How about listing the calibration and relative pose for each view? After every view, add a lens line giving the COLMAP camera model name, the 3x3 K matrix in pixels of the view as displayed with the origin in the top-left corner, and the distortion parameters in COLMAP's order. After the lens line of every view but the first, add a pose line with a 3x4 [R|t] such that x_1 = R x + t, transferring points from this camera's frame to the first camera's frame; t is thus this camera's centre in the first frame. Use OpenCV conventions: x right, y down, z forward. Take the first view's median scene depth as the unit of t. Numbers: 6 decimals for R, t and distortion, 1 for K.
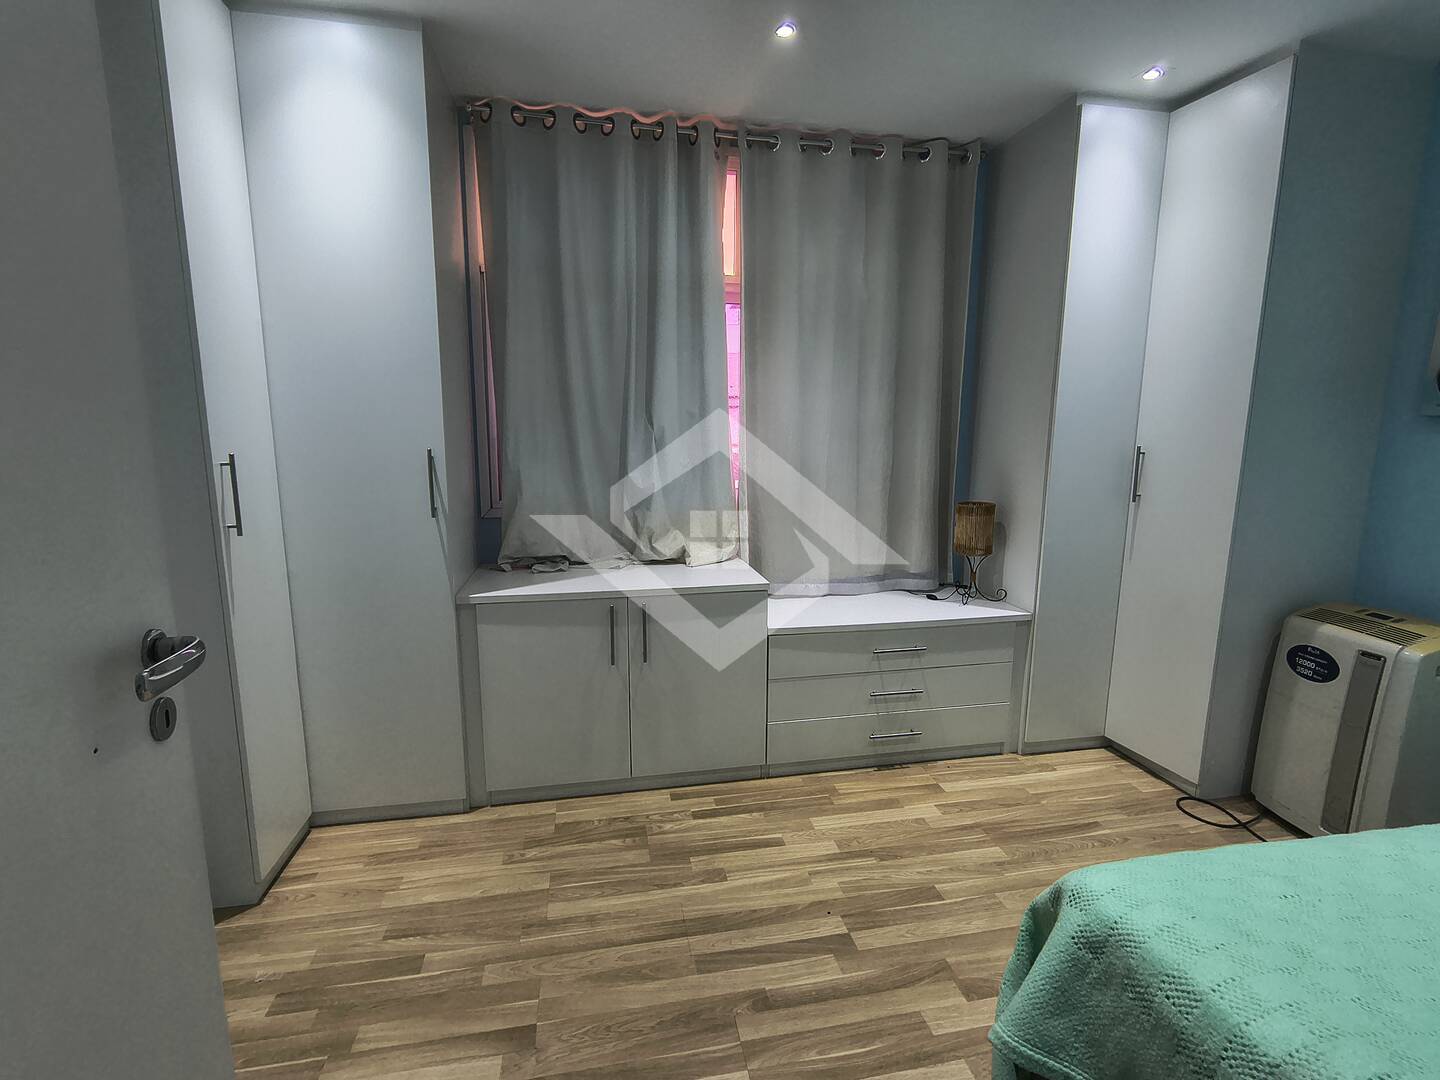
lens RADIAL K [[676.1, 0, 719.6], [0, 676.1, 536.5], [0, 0, 1]] dist [-0.009467, 0.002029]
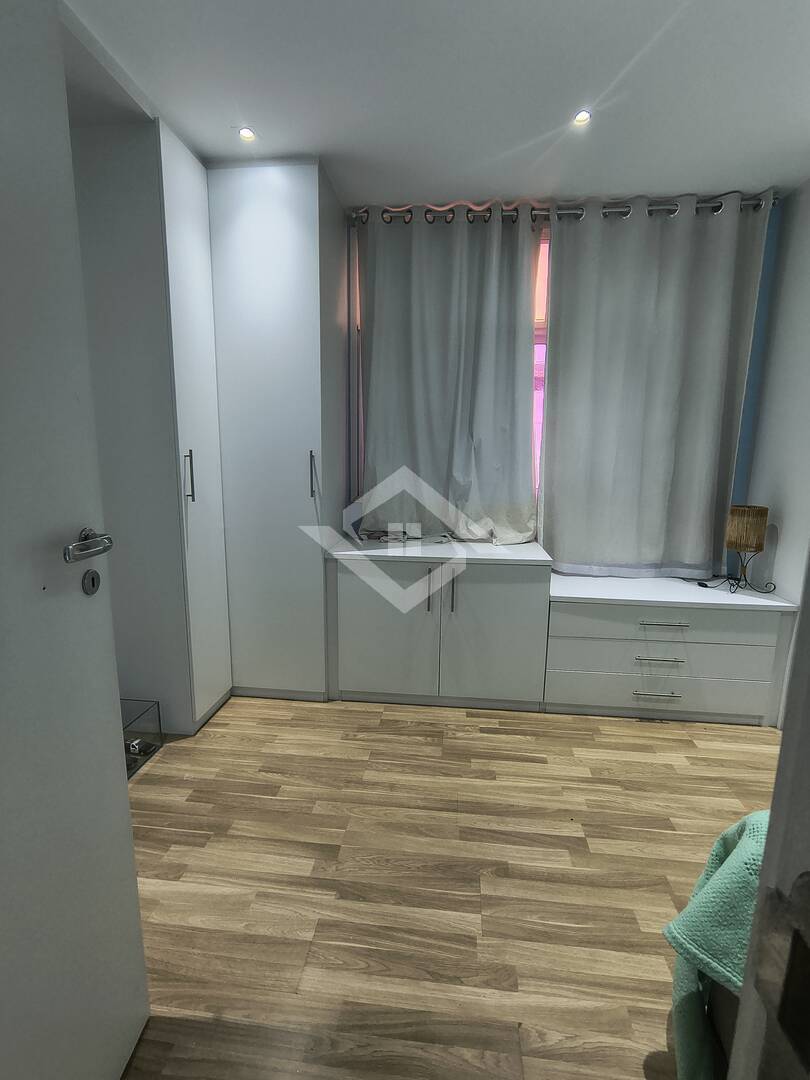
lens RADIAL K [[507.1, 0, 406.1], [0, 507.1, 537.6], [0, 0, 1]] dist [-0.009467, 0.002029]
pose [[0.954656, 0.057474, -0.292110, 0.090026], [-0.055896, 0.998342, 0.013752, 0.029582], [0.292416, 0.003199, 0.956286, 0.004118]]
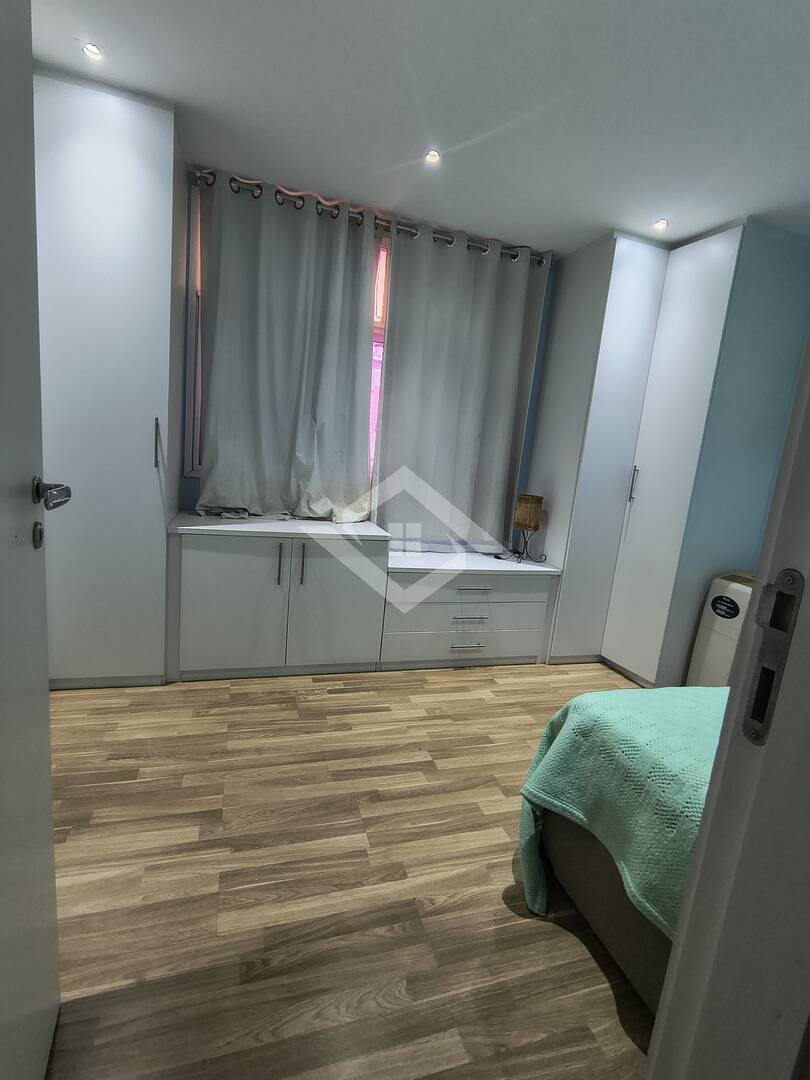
lens RADIAL K [[507.1, 0, 407.3], [0, 507.1, 538.9], [0, 0, 1]] dist [-0.009467, 0.002029]
pose [[0.988495, 0.068228, 0.134991, -0.041028], [-0.070154, 0.997490, 0.009555, 0.064932], [-0.134000, -0.018915, 0.990801, -0.087602]]
